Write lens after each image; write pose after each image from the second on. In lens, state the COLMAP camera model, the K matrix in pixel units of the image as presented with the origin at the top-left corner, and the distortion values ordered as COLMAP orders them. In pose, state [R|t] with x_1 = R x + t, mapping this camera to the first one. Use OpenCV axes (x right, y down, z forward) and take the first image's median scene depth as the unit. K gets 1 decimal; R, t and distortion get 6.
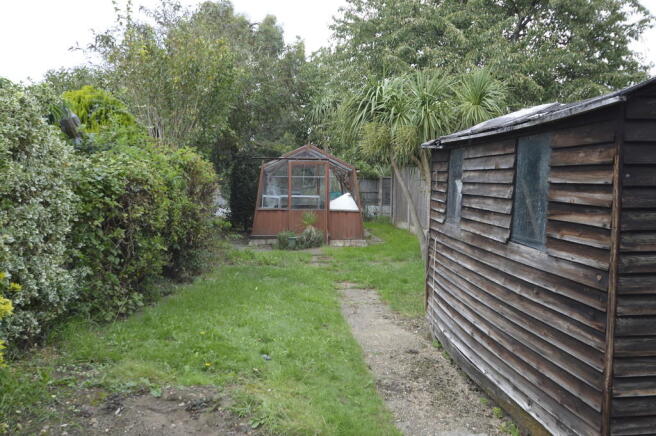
lens RADIAL K [[529.2, 0, 329.0], [0, 529.2, 216.9], [0, 0, 1]] dist [-0.005817, -0.000447]
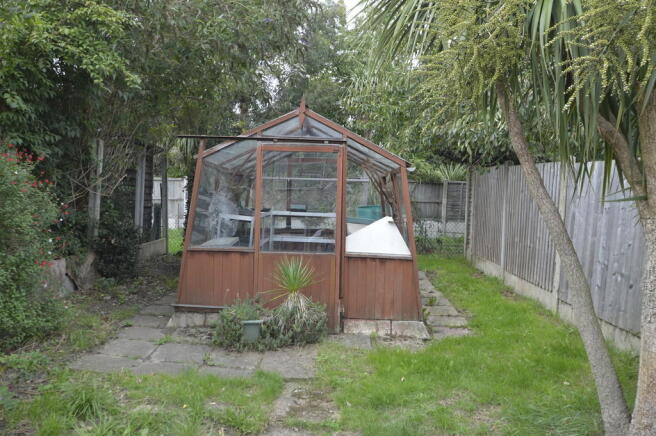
lens RADIAL K [[529.2, 0, 327.4], [0, 529.2, 219.1], [0, 0, 1]] dist [-0.005817, -0.000447]
pose [[0.994255, 0.025989, -0.103835, 0.031584], [-0.025968, 0.999662, 0.001551, -0.042639], [0.103840, 0.001155, 0.994593, 0.546453]]
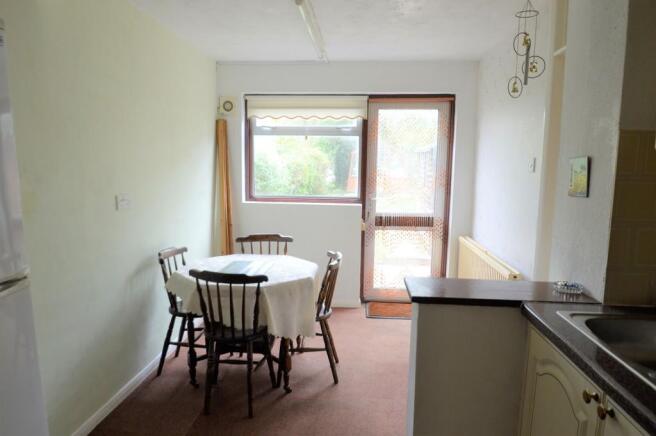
lens RADIAL K [[417.7, 0, 328.6], [0, 417.7, 216.7], [0, 0, 1]] dist [-0.000053, -0.000003]
pose [[0.980196, 0.023407, -0.196643, 0.151089], [-0.007479, 0.996657, 0.081352, 0.011792], [0.197890, -0.078270, 0.977094, -0.814792]]
